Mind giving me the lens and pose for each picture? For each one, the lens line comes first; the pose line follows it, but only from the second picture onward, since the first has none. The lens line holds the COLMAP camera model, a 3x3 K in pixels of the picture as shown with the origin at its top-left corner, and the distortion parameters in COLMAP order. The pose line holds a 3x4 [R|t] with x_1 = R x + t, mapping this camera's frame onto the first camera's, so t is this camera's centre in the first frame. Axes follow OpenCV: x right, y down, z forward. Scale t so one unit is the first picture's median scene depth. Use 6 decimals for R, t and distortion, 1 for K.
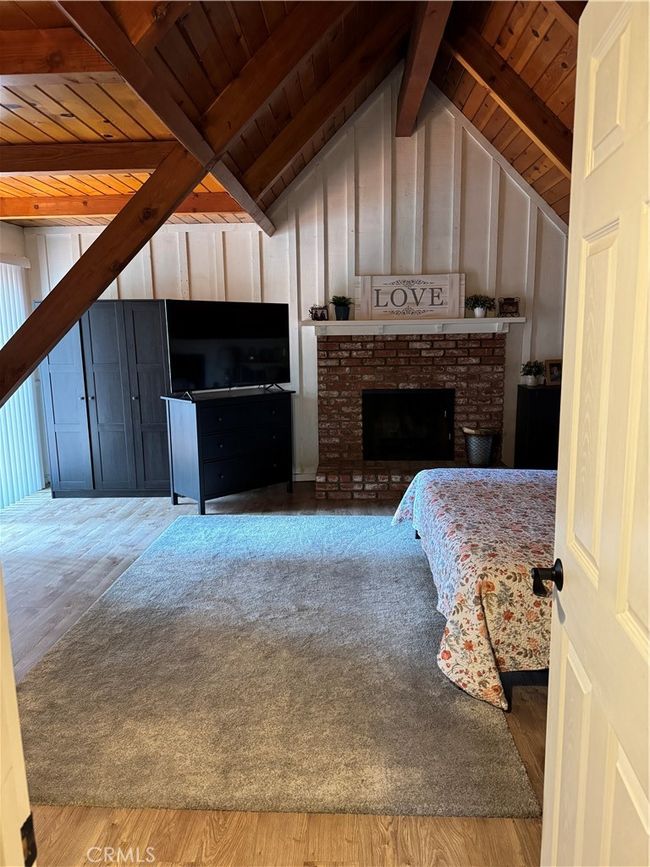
lens RADIAL K [[607.2, 0, 323.9], [0, 607.2, 436.7], [0, 0, 1]] dist [0.121567, -0.162875]
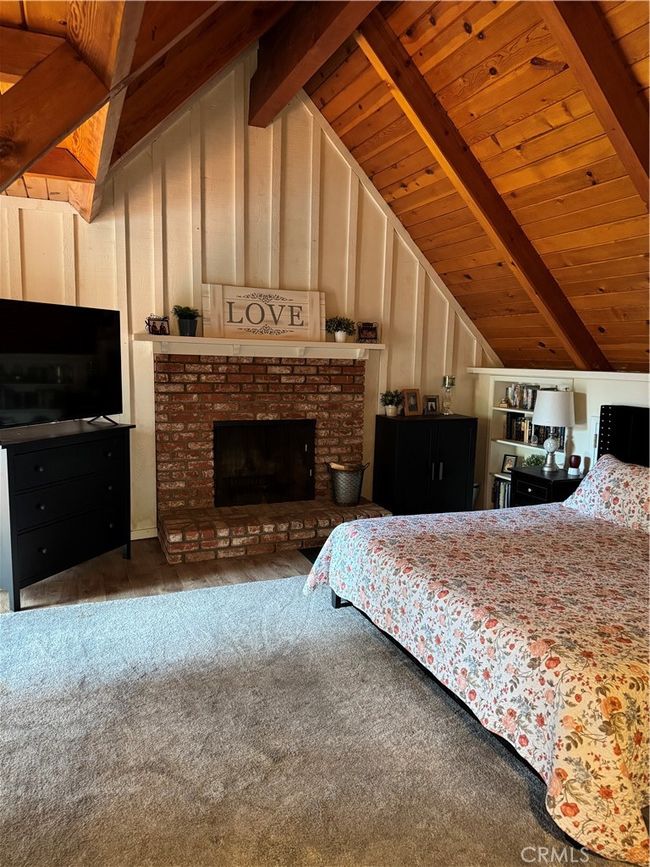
lens RADIAL K [[607.2, 0, 323.9], [0, 607.2, 436.7], [0, 0, 1]] dist [0.121567, -0.162875]
pose [[0.903880, -0.021973, 0.427221, -0.158860], [0.035497, 0.999088, -0.023715, -0.032847], [-0.426311, 0.036601, 0.903836, 0.198357]]
